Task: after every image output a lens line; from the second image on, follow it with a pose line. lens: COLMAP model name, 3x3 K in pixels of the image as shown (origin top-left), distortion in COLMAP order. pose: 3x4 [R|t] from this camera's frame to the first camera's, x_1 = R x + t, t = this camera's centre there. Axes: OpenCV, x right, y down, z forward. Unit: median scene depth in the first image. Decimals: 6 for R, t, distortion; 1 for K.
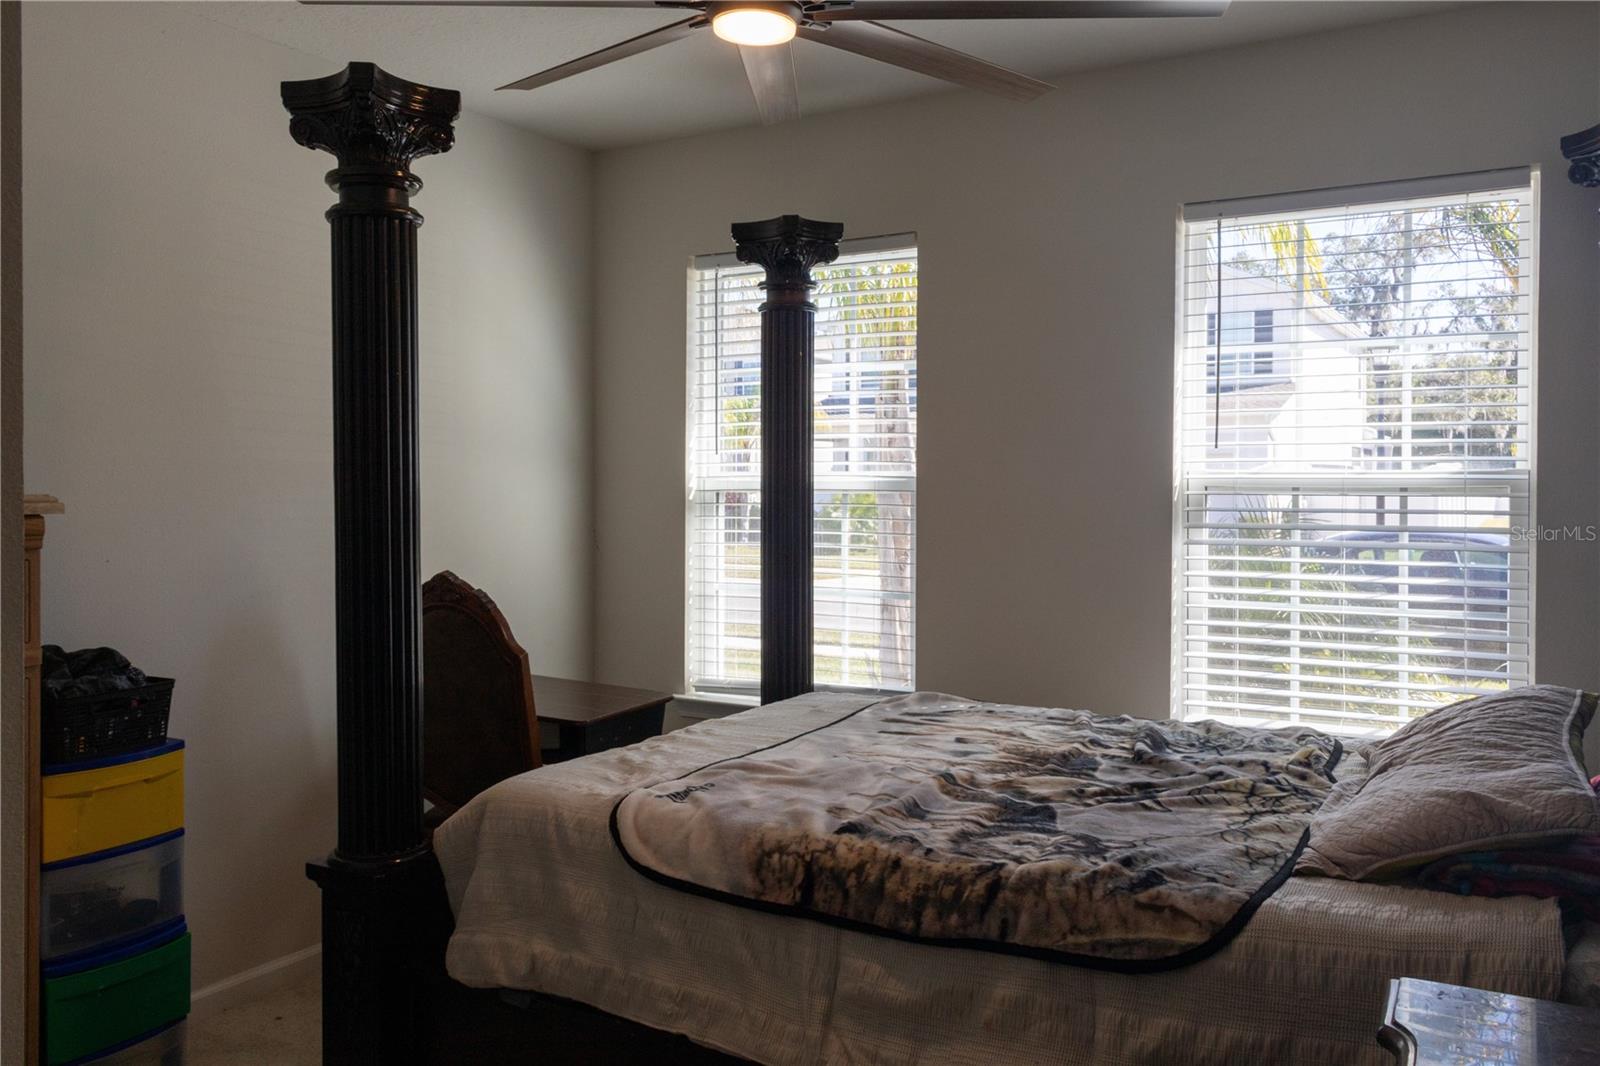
lens RADIAL K [[1342.2, 0, 790.2], [0, 1342.2, 504.6], [0, 0, 1]] dist [0.003331, -0.004331]
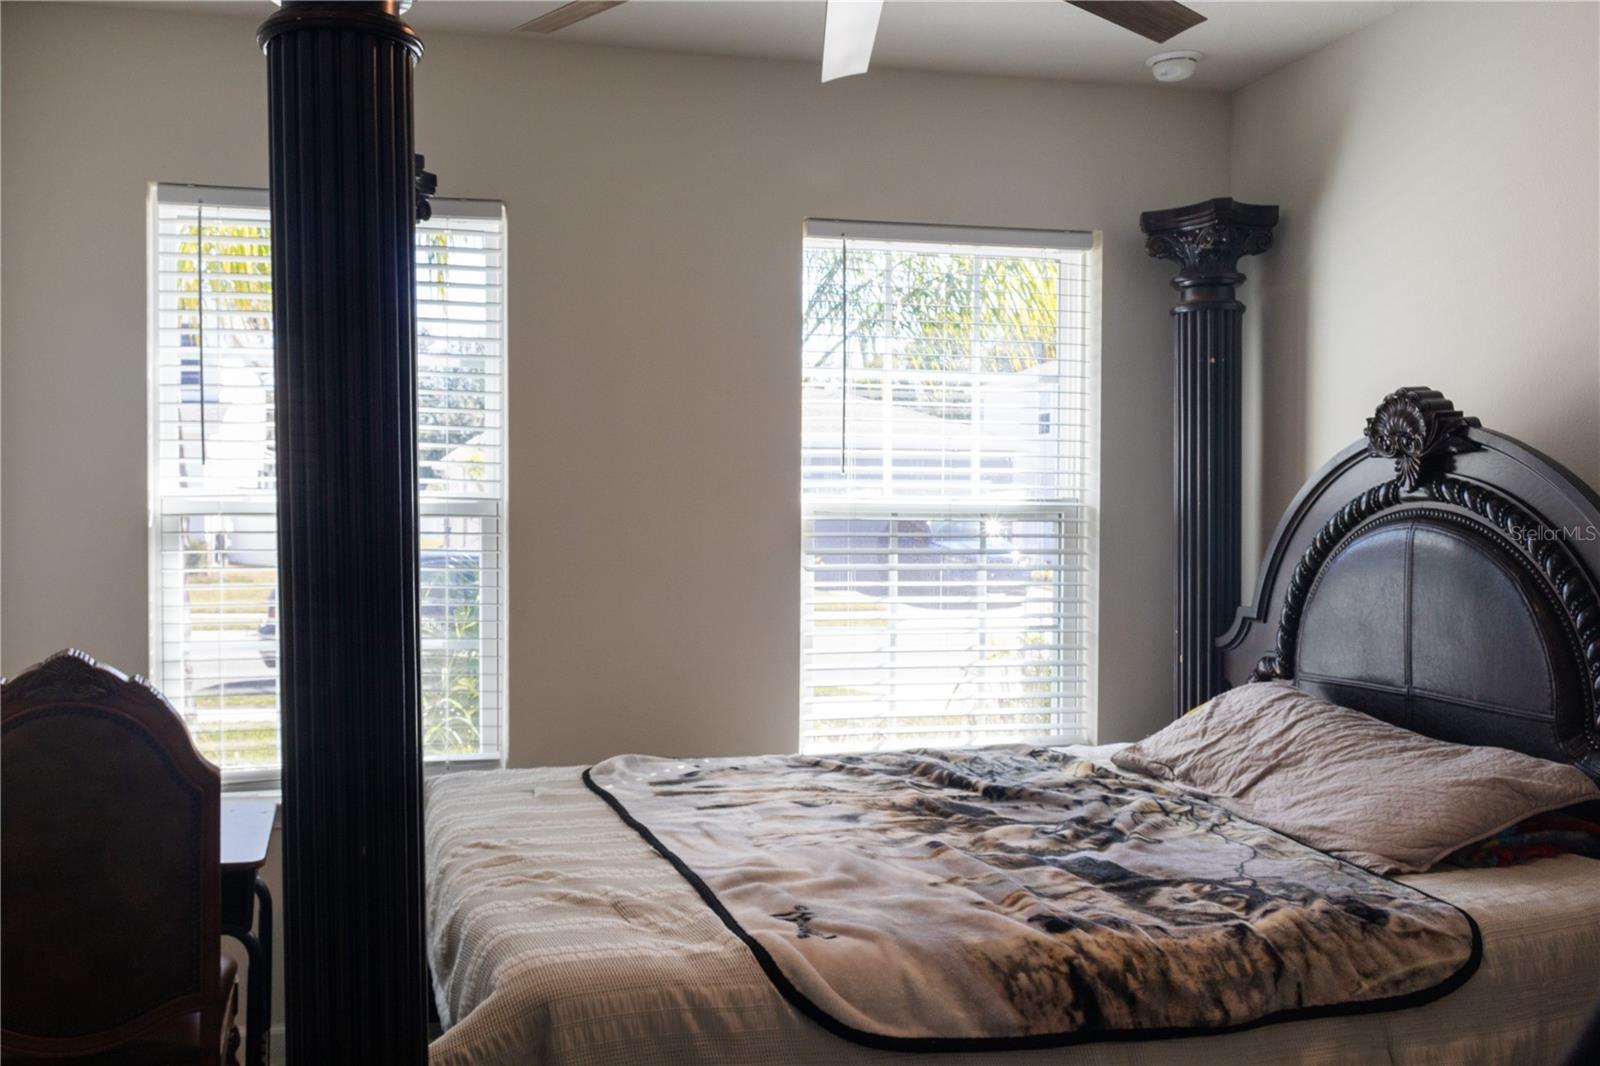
lens RADIAL K [[1367.8, 0, 800.0], [0, 1367.8, 533.0], [0, 0, 1]] dist [-0.002846, -0.001567]
pose [[0.723435, -0.008005, 0.690346, -0.667398], [0.005433, 0.999968, 0.005902, -0.006766], [-0.690371, -0.000519, 0.723455, 0.506276]]
